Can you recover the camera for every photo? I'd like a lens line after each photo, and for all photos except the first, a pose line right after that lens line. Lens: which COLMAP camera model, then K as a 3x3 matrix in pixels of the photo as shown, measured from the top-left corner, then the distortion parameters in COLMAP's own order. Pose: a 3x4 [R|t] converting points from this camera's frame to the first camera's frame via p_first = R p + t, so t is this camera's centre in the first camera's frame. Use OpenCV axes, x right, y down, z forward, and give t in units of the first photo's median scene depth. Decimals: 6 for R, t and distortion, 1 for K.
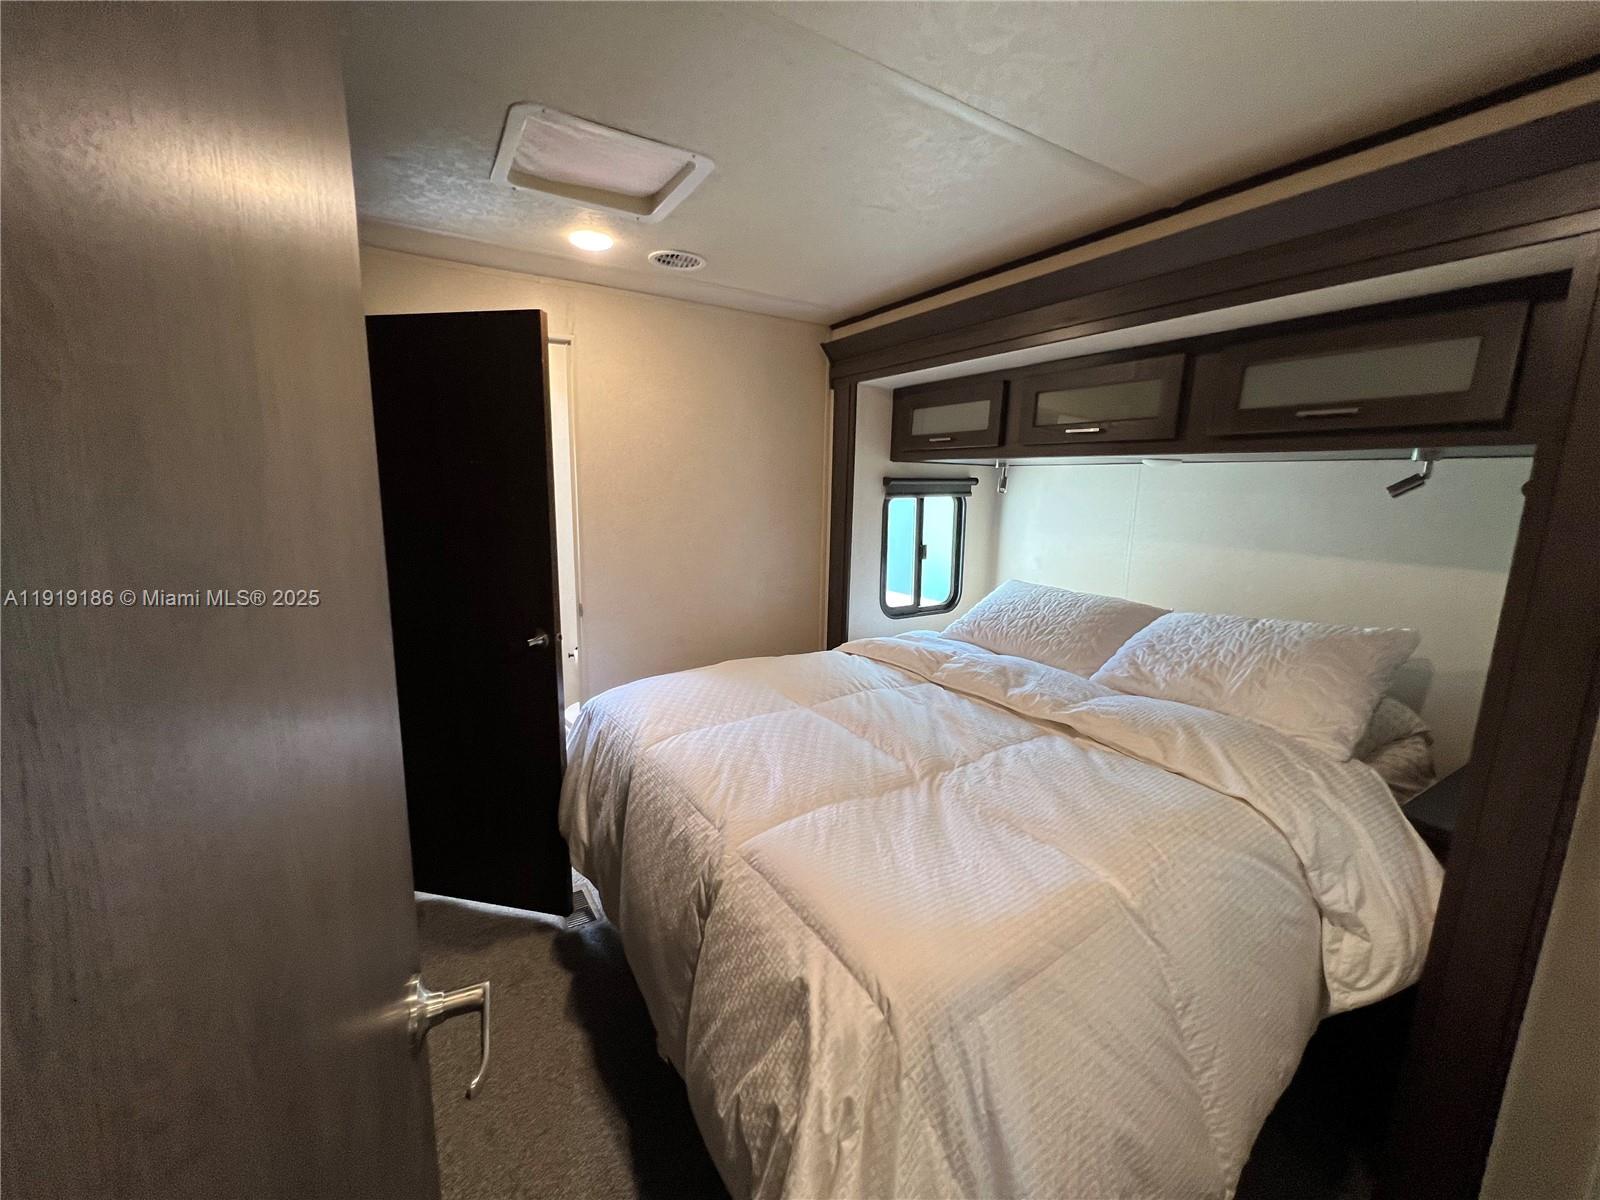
lens RADIAL K [[640.3, 0, 800.0], [0, 640.3, 600.0], [0, 0, 1]] dist [-0.002285, 0.000677]
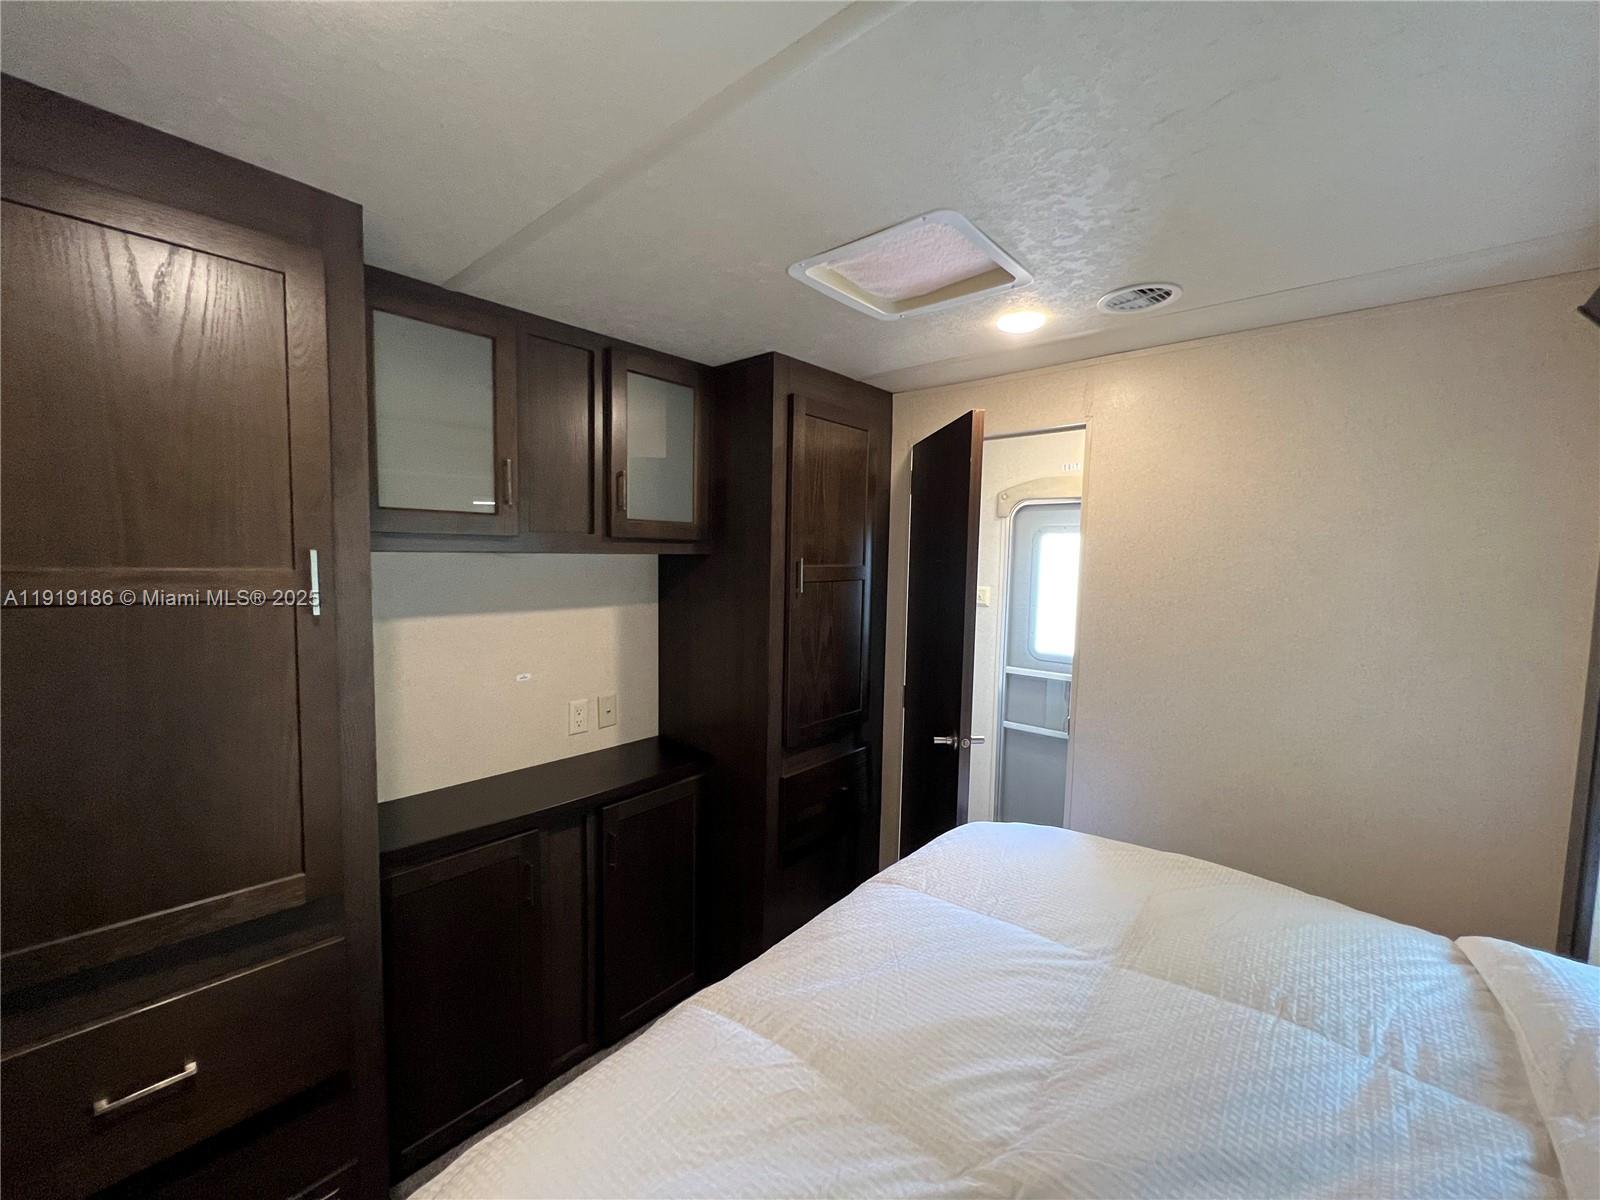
lens RADIAL K [[640.3, 0, 800.0], [0, 640.3, 600.0], [0, 0, 1]] dist [-0.002285, 0.000677]
pose [[0.300034, 0.056703, -0.952242, 0.435084], [-0.172974, 0.984918, 0.004147, -0.111407], [0.938115, 0.163469, 0.305317, 0.446924]]
